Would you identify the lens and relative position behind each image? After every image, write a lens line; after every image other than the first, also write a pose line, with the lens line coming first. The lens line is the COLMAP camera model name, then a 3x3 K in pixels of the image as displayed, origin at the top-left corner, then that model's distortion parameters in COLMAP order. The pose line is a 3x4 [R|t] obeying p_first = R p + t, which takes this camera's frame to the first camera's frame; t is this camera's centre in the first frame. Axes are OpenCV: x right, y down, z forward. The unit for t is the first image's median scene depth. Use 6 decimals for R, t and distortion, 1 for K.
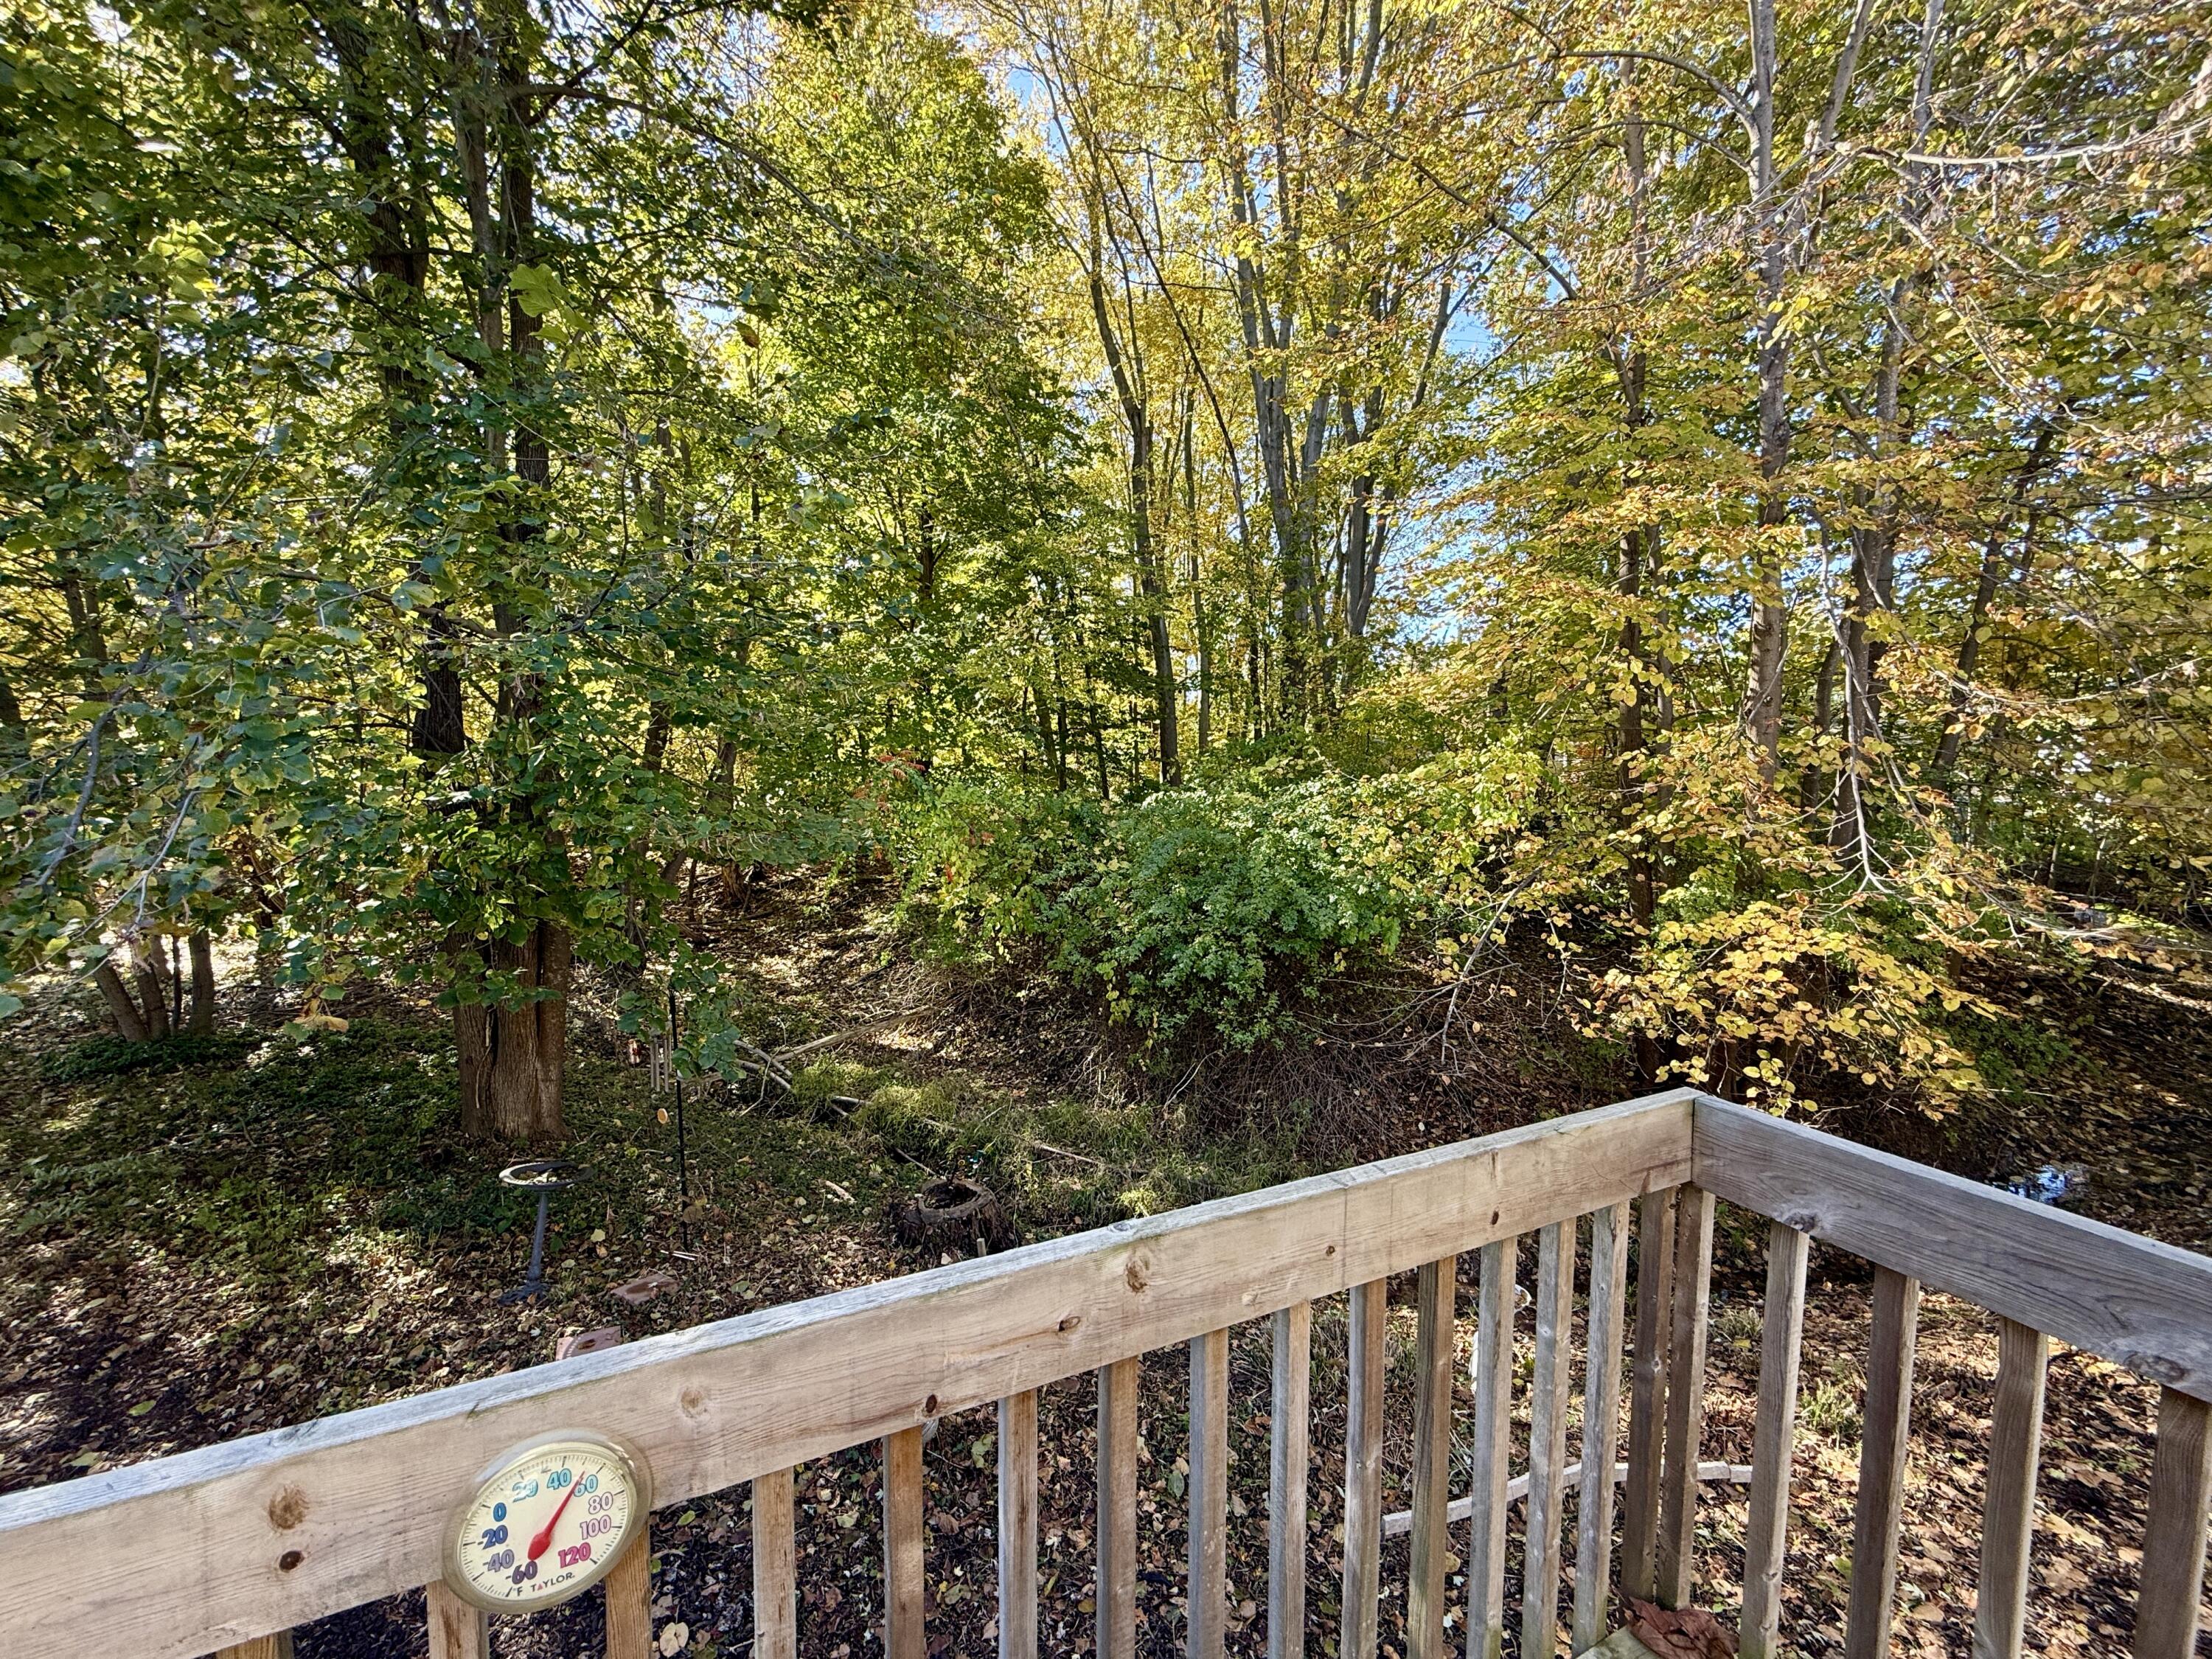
lens RADIAL K [[888.4, 0, 1105.0], [0, 888.4, 829.2], [0, 0, 1]] dist [0.000923, 0.001058]
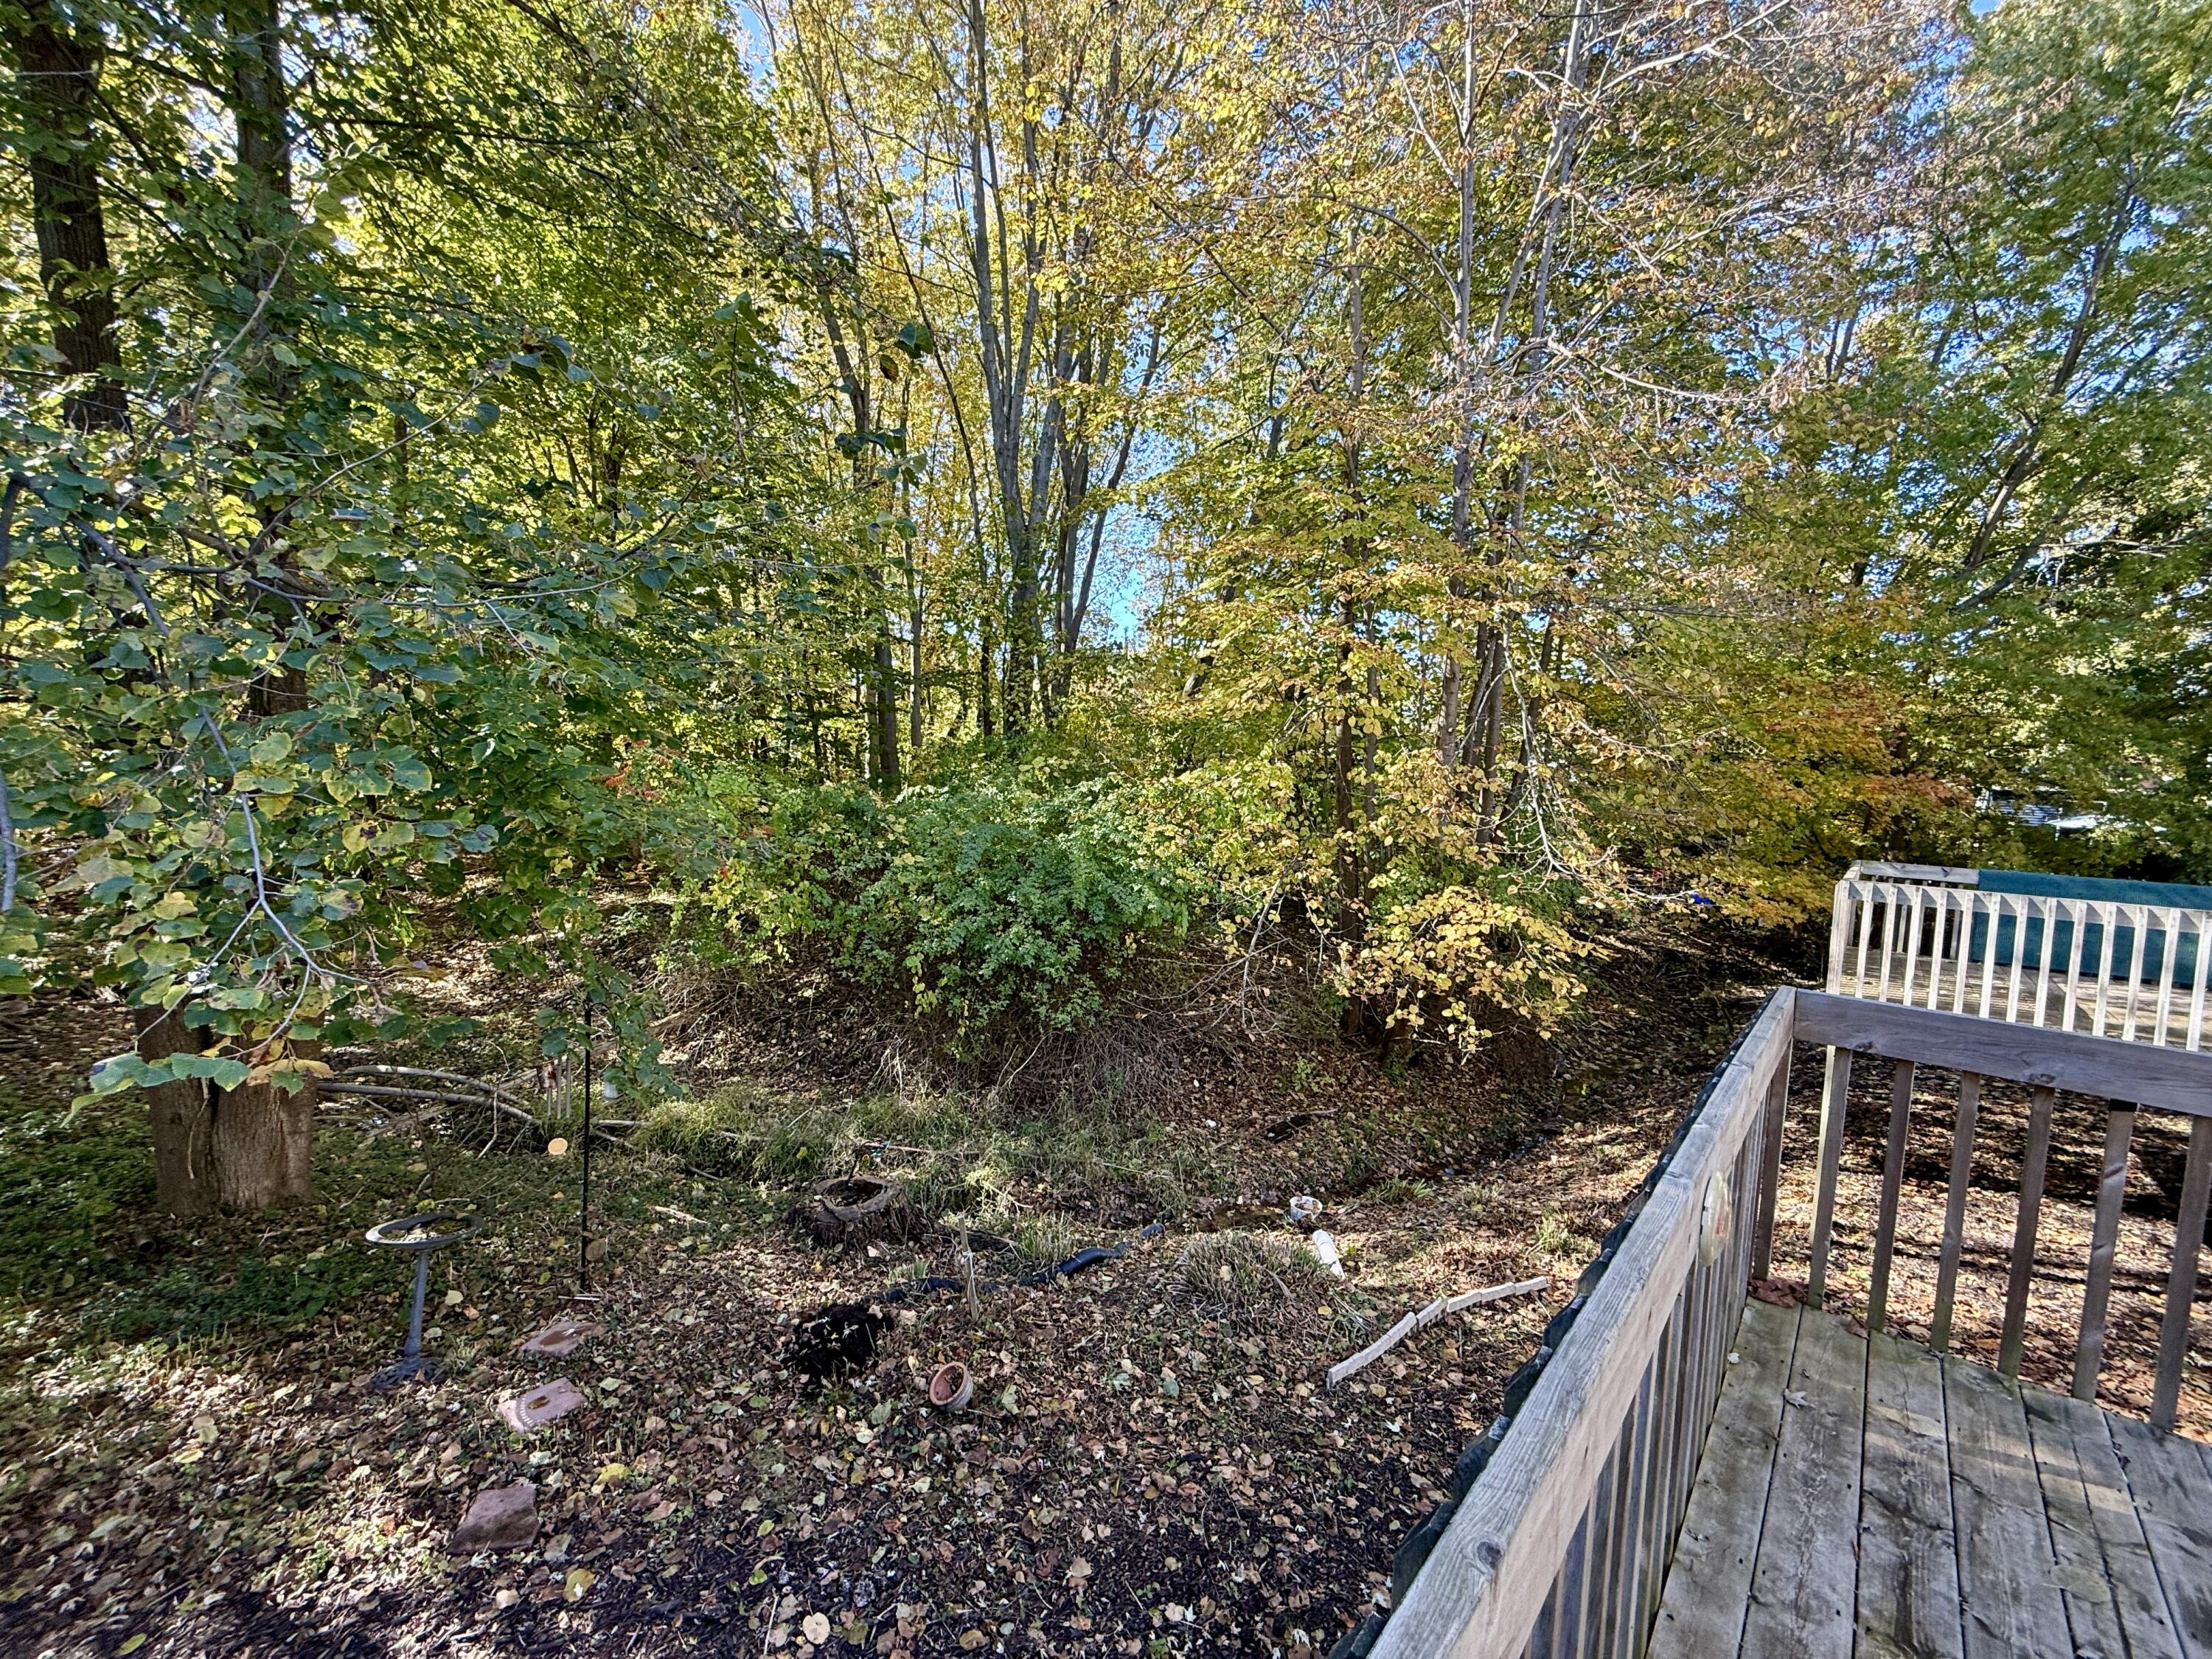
lens RADIAL K [[888.4, 0, 1109.0], [0, 888.4, 831.5], [0, 0, 1]] dist [0.000923, 0.001058]
pose [[0.921817, 0.006030, 0.387579, -0.206256], [-0.010712, 0.999893, 0.009923, -0.004452], [-0.387478, -0.013299, 0.921783, -0.018629]]
